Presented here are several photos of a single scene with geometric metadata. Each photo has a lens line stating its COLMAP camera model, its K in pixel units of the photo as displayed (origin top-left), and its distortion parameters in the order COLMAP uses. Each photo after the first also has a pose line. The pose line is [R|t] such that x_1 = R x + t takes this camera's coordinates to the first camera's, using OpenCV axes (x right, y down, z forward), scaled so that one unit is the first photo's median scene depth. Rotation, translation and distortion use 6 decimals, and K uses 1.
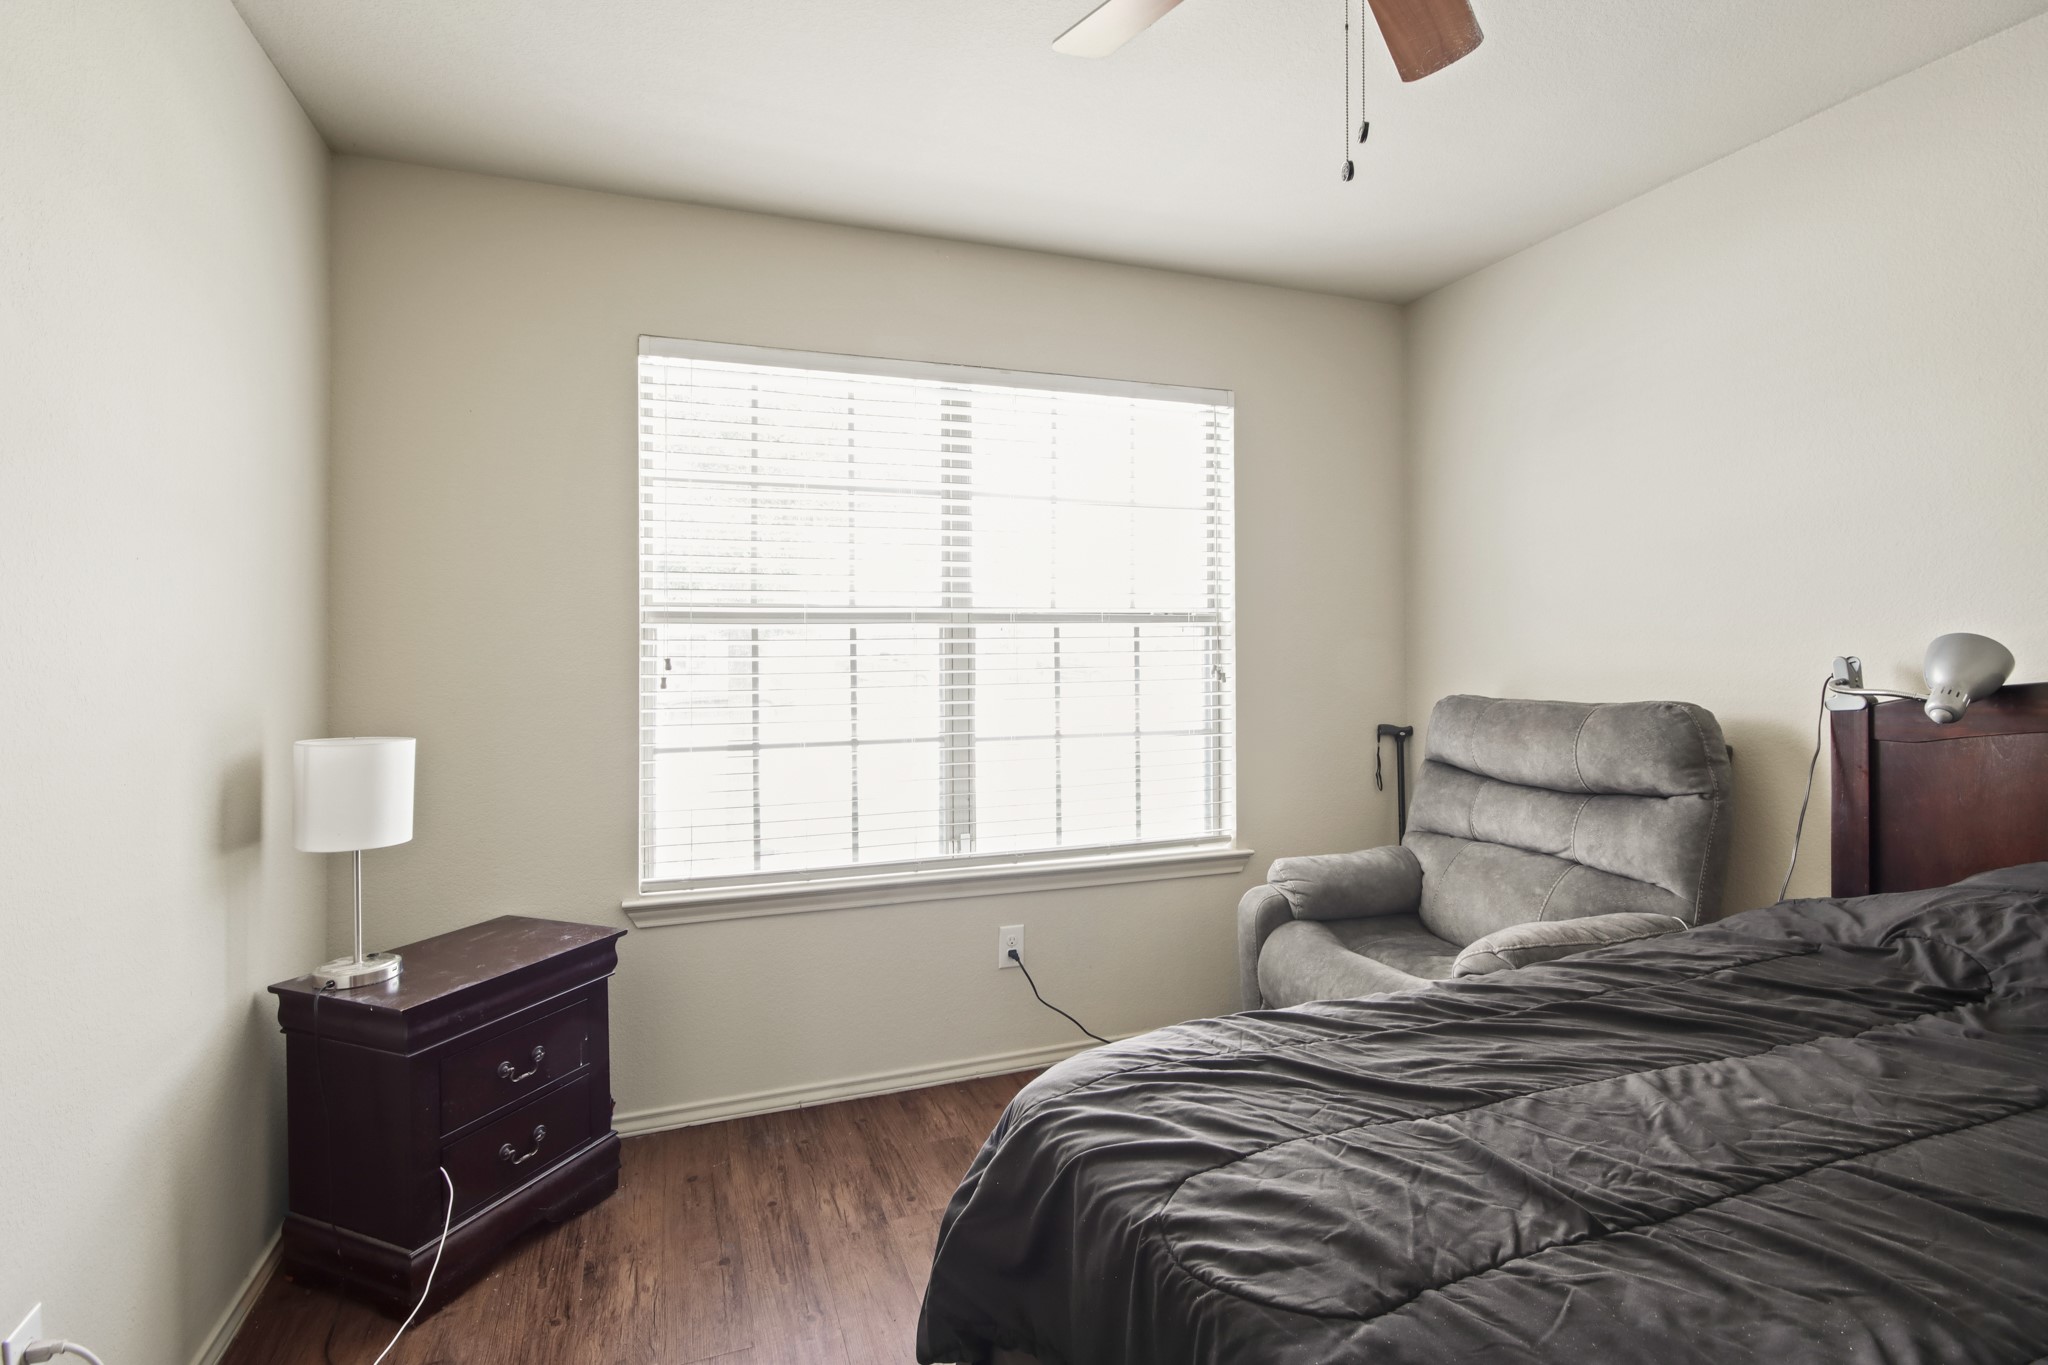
lens RADIAL K [[972.0, 0, 1032.5], [0, 972.0, 650.4], [0, 0, 1]] dist [0.000839, -0.001134]
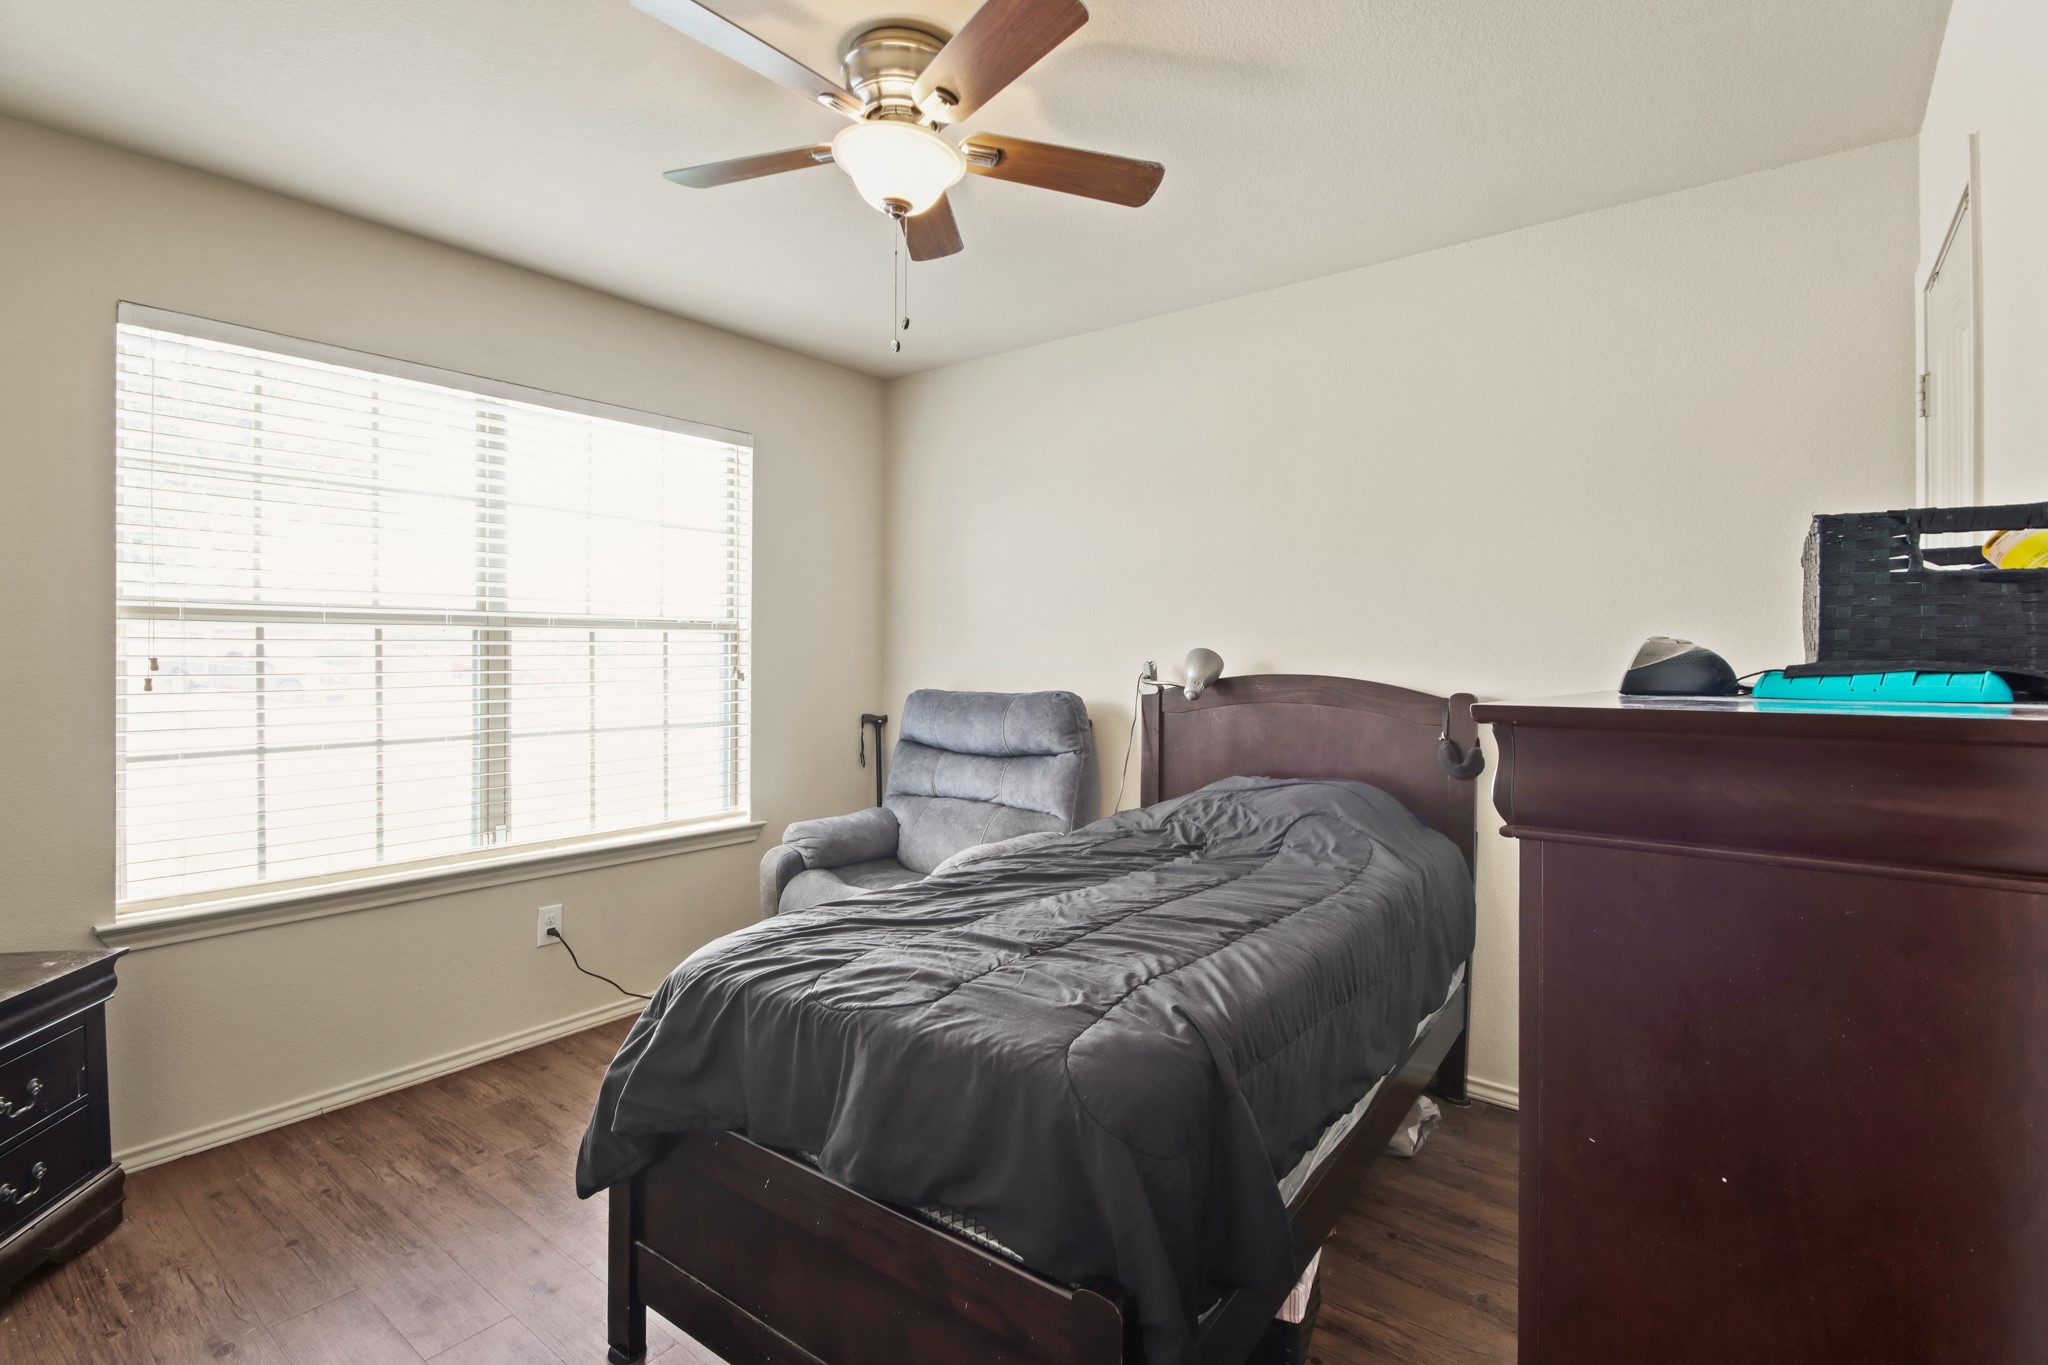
lens RADIAL K [[972.0, 0, 1032.5], [0, 972.0, 650.4], [0, 0, 1]] dist [0.000839, -0.001134]
pose [[0.846285, 0.010604, 0.532625, -0.168556], [-0.008947, 0.999944, -0.005692, -0.001089], [-0.532655, 0.000052, 0.846332, -0.235271]]
